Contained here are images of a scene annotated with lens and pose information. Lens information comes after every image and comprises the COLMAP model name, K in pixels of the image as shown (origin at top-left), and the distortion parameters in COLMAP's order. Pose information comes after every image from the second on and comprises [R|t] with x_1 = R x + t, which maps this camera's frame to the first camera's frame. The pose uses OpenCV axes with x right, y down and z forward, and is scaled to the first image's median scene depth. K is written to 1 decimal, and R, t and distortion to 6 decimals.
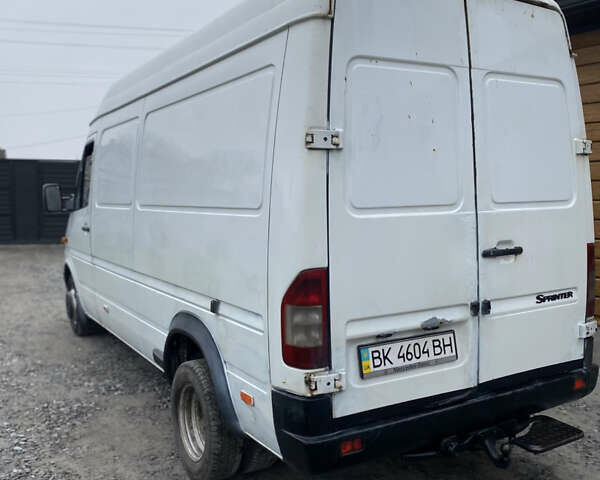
lens RADIAL K [[605.3, 0, 300.0], [0, 605.3, 240.0], [0, 0, 1]] dist [0.135628, -0.300940]
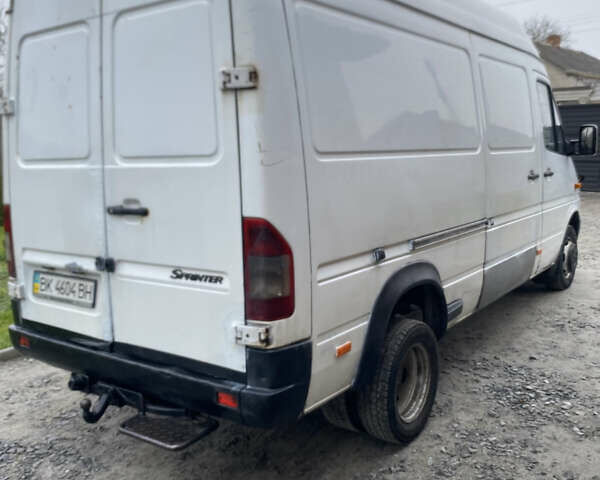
lens RADIAL K [[605.3, 0, 300.0], [0, 605.3, 240.0], [0, 0, 1]] dist [0.135628, -0.300940]
pose [[0.387798, 0.133693, -0.911997, 1.325852], [-0.050271, 0.991020, 0.123901, -0.066968], [0.920373, -0.002201, 0.391036, 0.912363]]
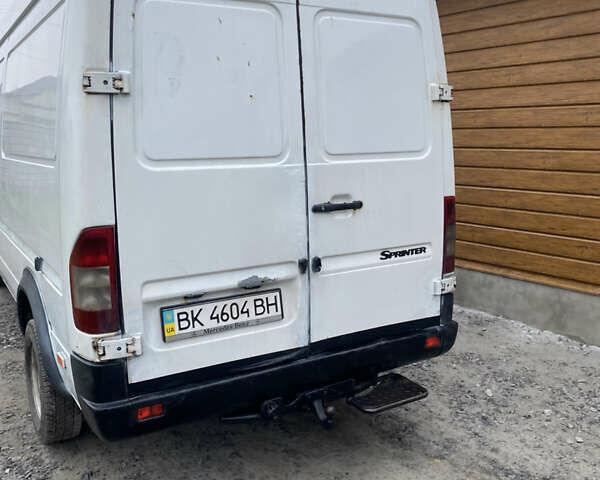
lens RADIAL K [[604.9, 0, 297.5], [0, 604.9, 235.7], [0, 0, 1]] dist [0.166701, -0.384837]
pose [[0.999982, 0.000311, 0.005964, 0.272524], [-0.000797, 0.996671, 0.081520, -0.012340], [-0.005919, -0.081523, 0.996654, 0.062604]]
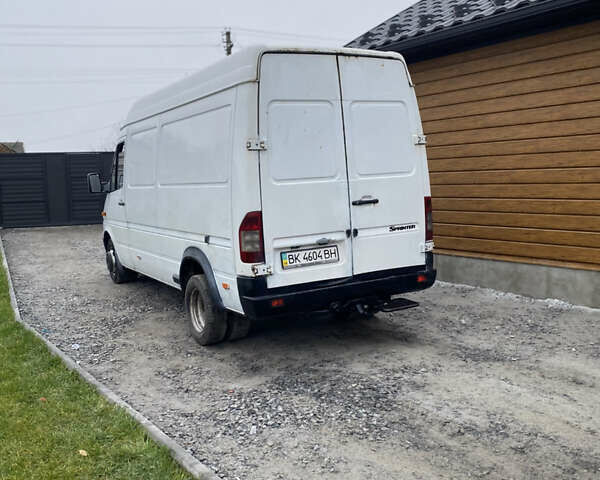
lens RADIAL K [[604.9, 0, 297.5], [0, 604.9, 235.7], [0, 0, 1]] dist [0.166701, -0.384837]
pose [[0.999123, -0.034713, -0.023399, 0.176548], [0.035268, 0.999096, 0.023734, 0.071668], [0.022554, -0.024538, 0.999444, -0.812853]]
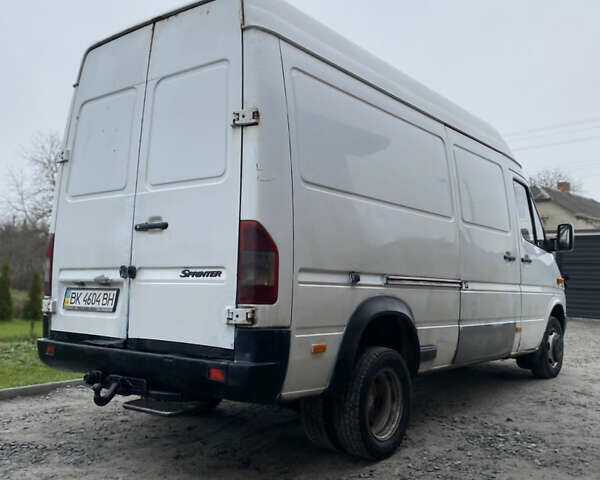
lens RADIAL K [[598.9, 0, 293.7], [0, 598.9, 241.5], [0, 0, 1]] dist [0.164309, -0.378691]
pose [[0.347327, -0.050386, -0.936389, 1.540462], [-0.101519, 0.990666, -0.090962, 0.128029], [0.932233, 0.126655, 0.338970, 0.901800]]
